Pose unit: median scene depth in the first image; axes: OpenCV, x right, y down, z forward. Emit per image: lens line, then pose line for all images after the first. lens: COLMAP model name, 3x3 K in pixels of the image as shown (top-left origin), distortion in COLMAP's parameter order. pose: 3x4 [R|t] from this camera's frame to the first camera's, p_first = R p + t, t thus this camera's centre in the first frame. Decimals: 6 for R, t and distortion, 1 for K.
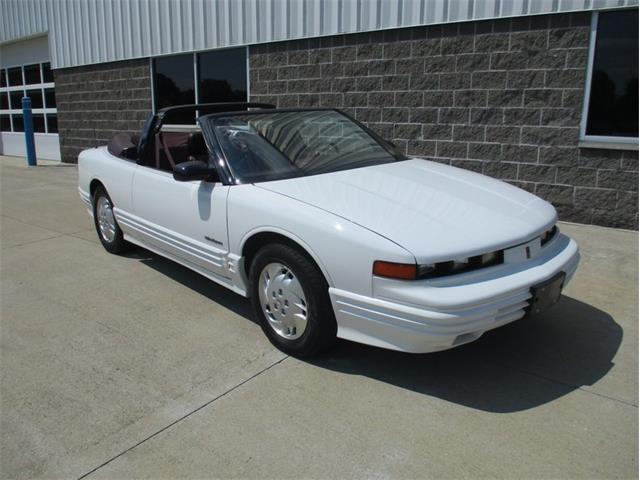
lens RADIAL K [[536.9, 0, 316.5], [0, 536.9, 229.3], [0, 0, 1]] dist [-0.031050, 0.003315]
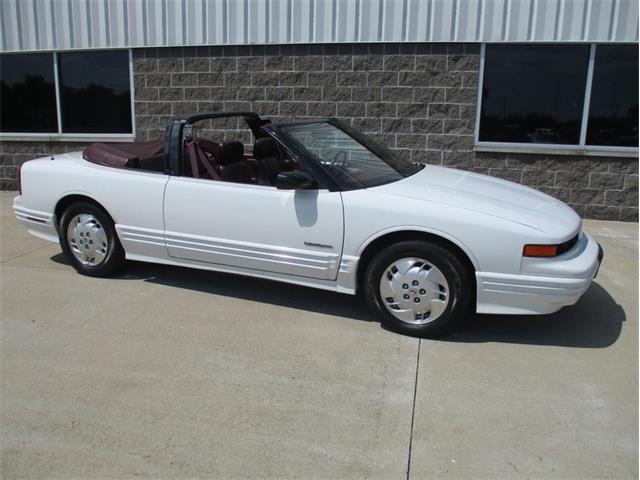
lens RADIAL K [[536.9, 0, 316.5], [0, 536.9, 229.3], [0, 0, 1]] dist [-0.031050, 0.003315]
pose [[0.900476, -0.075904, 0.428231, -0.336677], [0.080716, 0.996713, 0.006940, -0.009260], [-0.427350, 0.028315, 0.903643, 0.029755]]
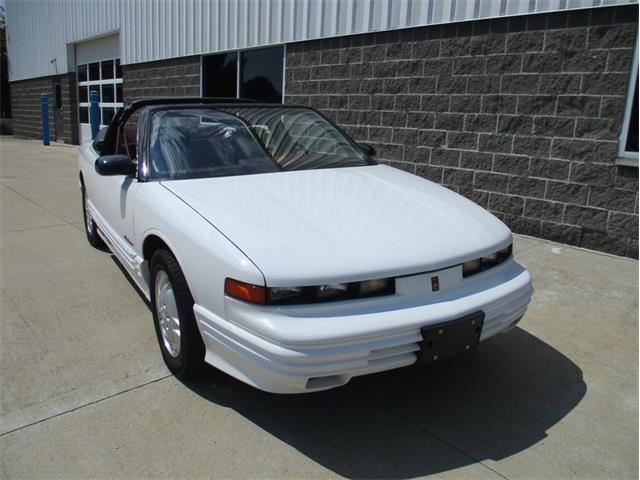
lens RADIAL K [[538.2, 0, 314.7], [0, 538.2, 225.9], [0, 0, 1]] dist [-0.016966, -0.012766]
pose [[0.982435, 0.073623, -0.171470, 0.150118], [-0.076547, 0.997011, -0.010498, -0.009689], [0.170185, 0.023440, 0.985133, 0.069808]]
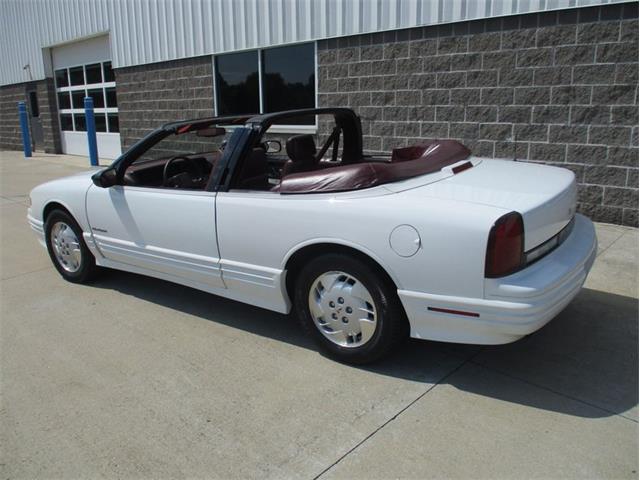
lens RADIAL K [[540.1, 0, 315.4], [0, 540.1, 226.7], [0, 0, 1]] dist [-0.024237, 0.004435]
pose [[0.995746, 0.003634, -0.092065, -0.053095], [-0.002754, 0.999949, 0.009679, -0.030967], [0.092096, -0.009384, 0.995706, 0.061114]]
